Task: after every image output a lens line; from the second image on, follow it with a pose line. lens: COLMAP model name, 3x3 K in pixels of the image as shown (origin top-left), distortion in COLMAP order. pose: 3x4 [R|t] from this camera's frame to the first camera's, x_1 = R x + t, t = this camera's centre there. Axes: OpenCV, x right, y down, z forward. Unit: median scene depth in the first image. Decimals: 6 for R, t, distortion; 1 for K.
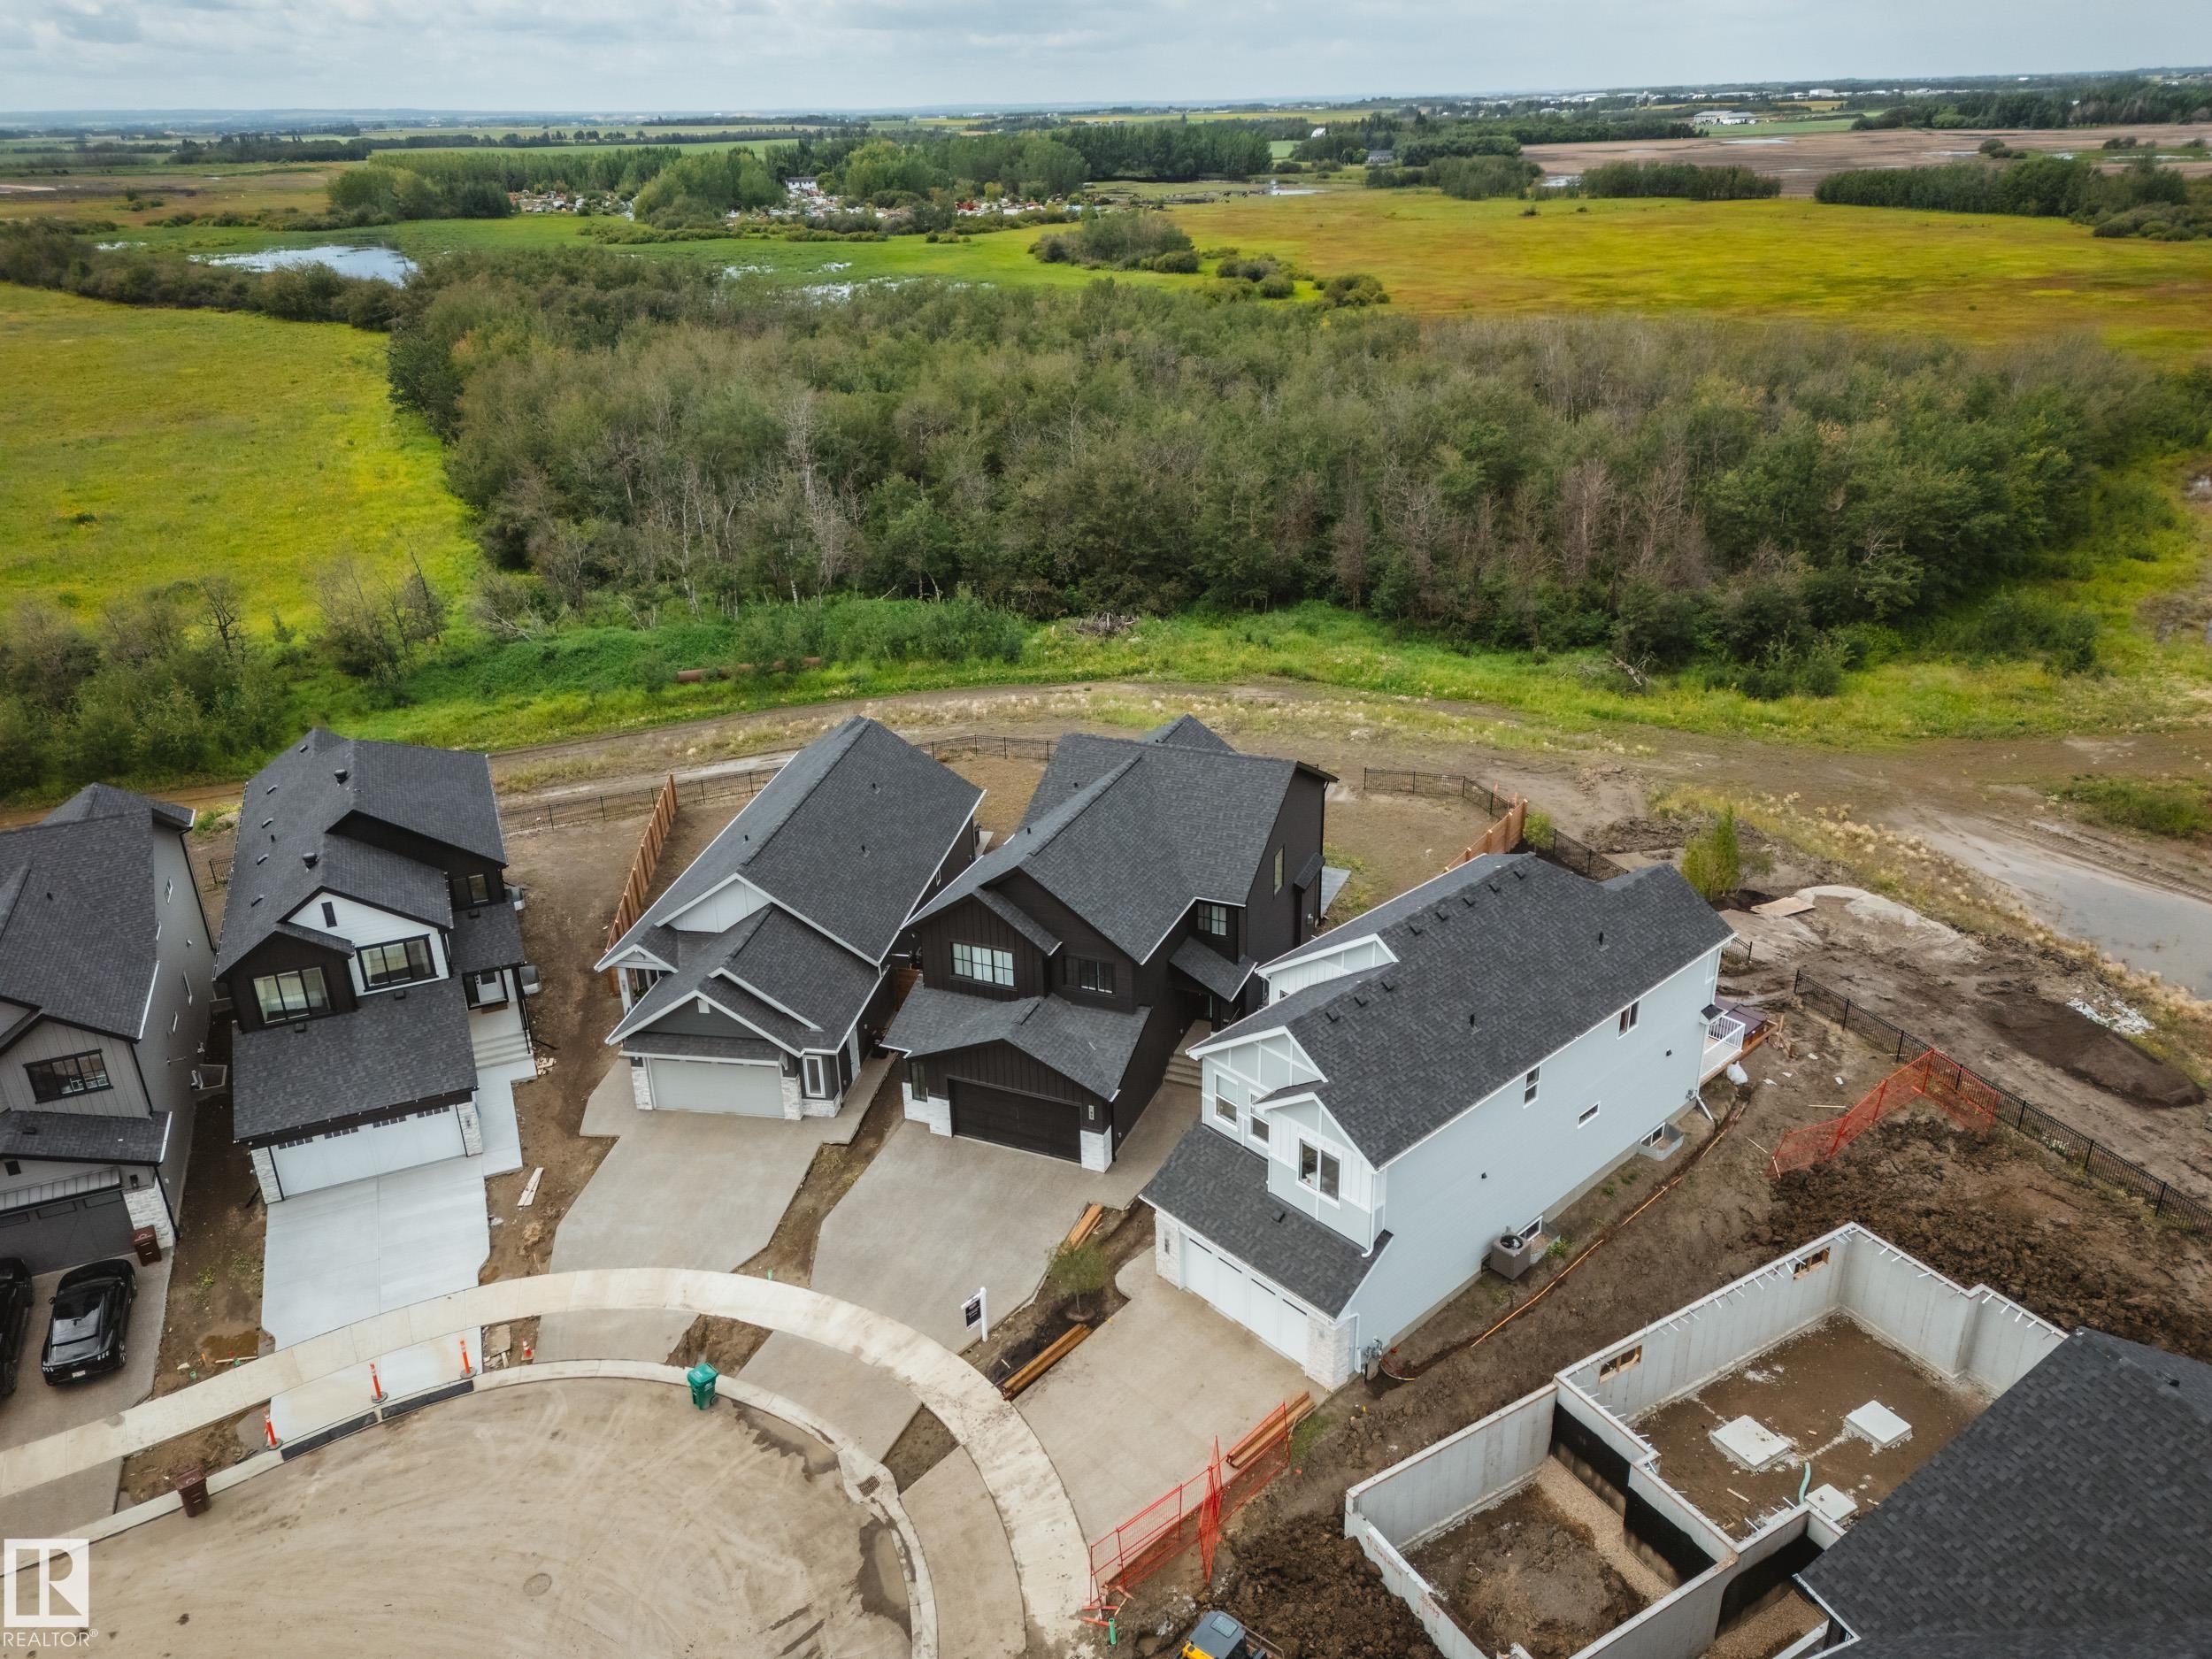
lens RADIAL K [[1616.2, 0, 1105.0], [0, 1616.2, 823.7], [0, 0, 1]] dist [0.079330, -0.068348]
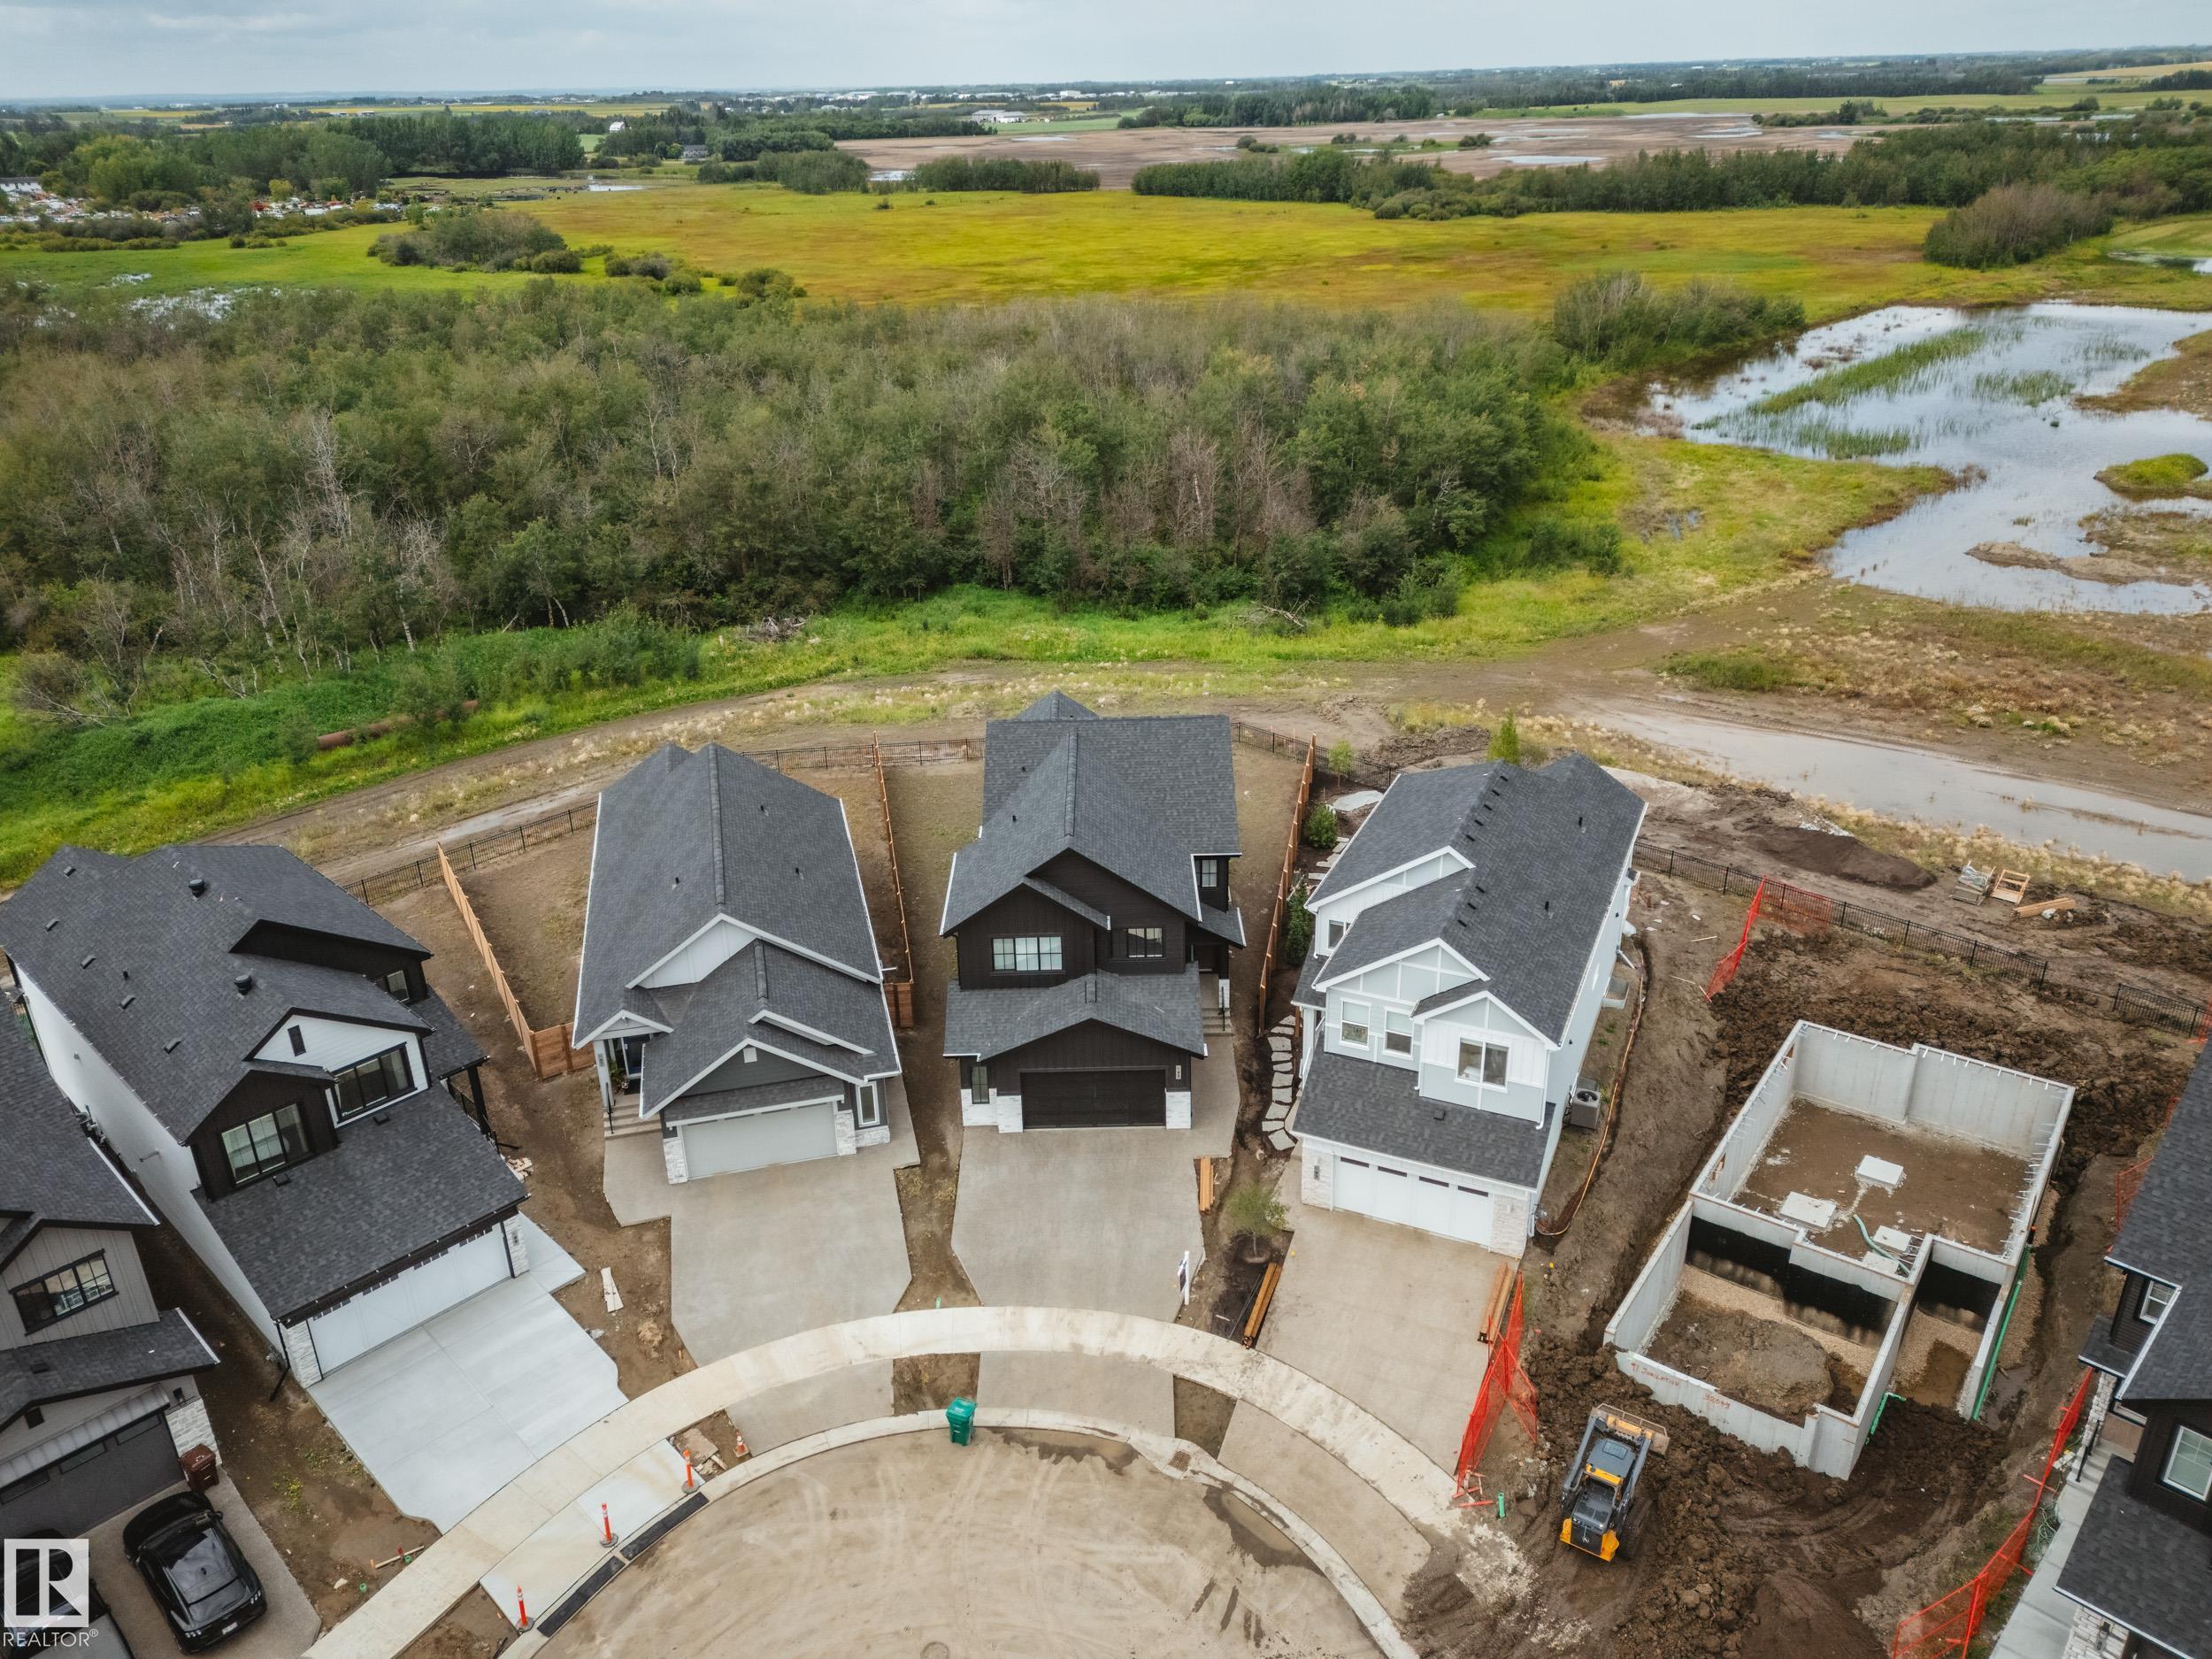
lens RADIAL K [[1616.2, 0, 1105.7], [0, 1616.2, 830.9], [0, 0, 1]] dist [0.079330, -0.068348]
pose [[0.919700, -0.160805, 0.358182, -0.363293], [0.158782, 0.986684, 0.035265, -0.014537], [-0.359084, 0.024439, 0.932985, 0.054149]]
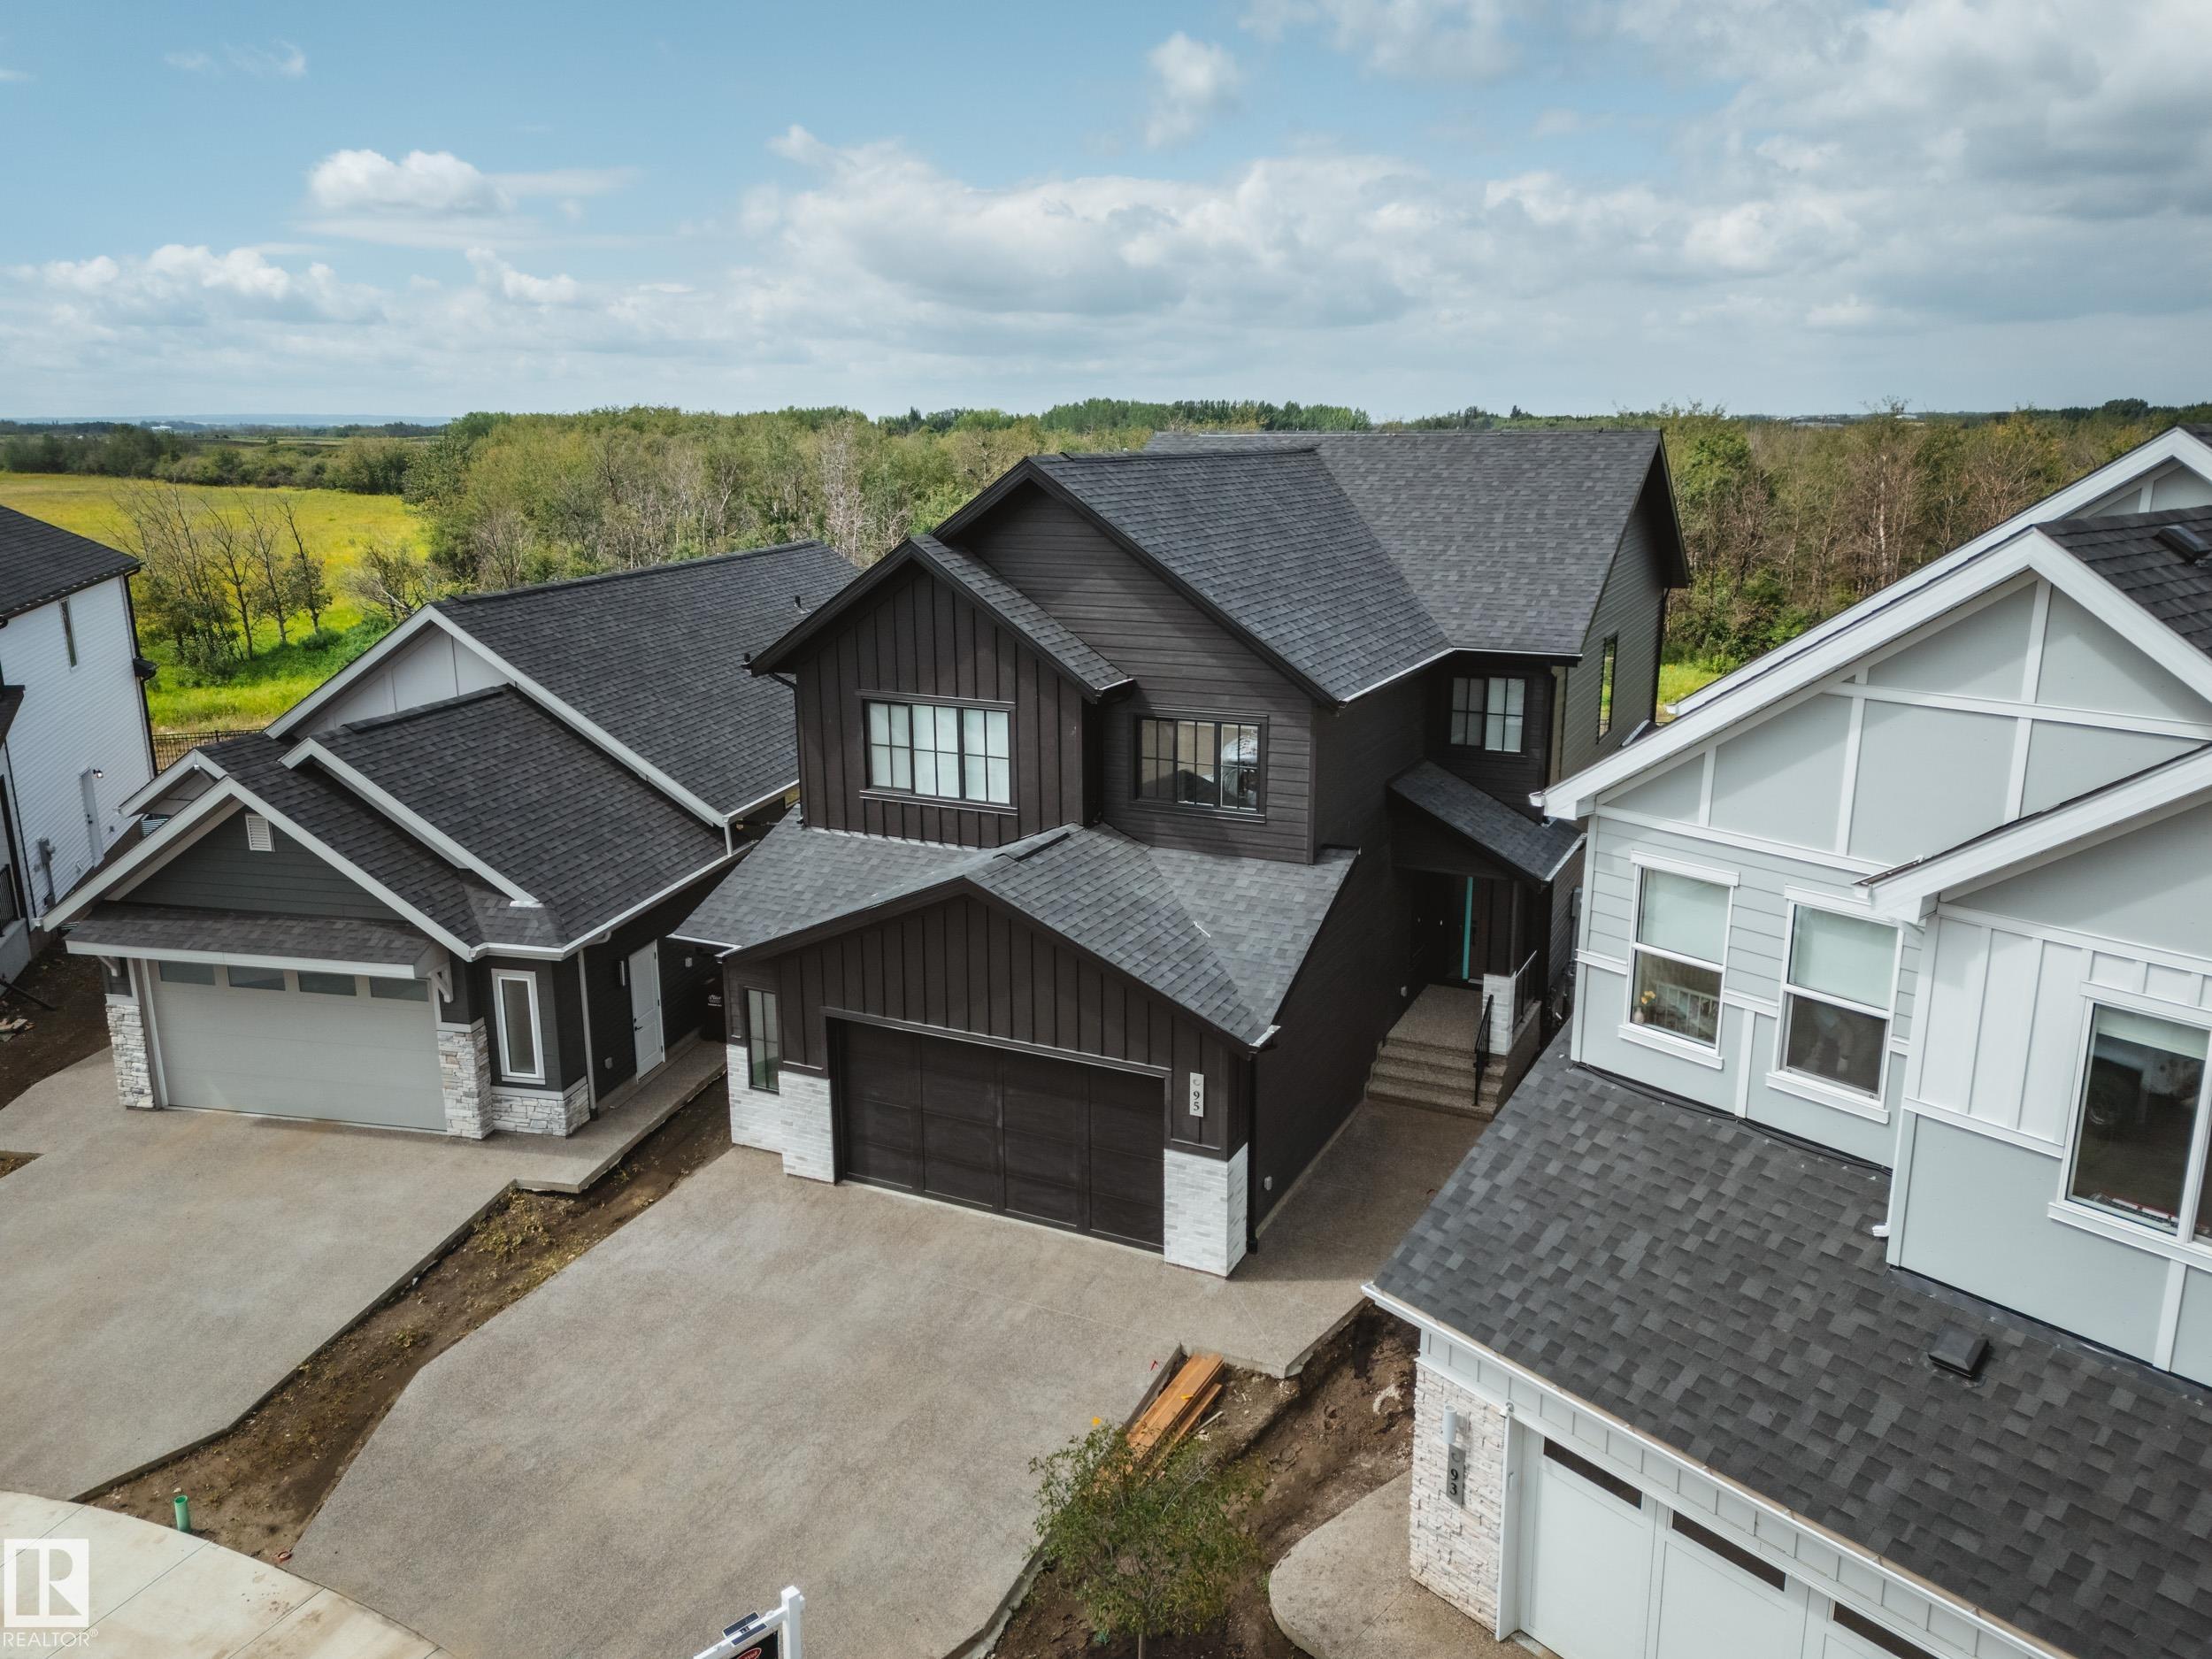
lens RADIAL K [[1616.2, 0, 1106.7], [0, 1616.2, 832.2], [0, 0, 1]] dist [0.079330, -0.068348]
pose [[0.997668, 0.032495, -0.060020, -0.007657], [-0.042070, 0.985246, -0.165890, 0.167482], [0.053744, 0.168029, 0.984316, 0.586851]]
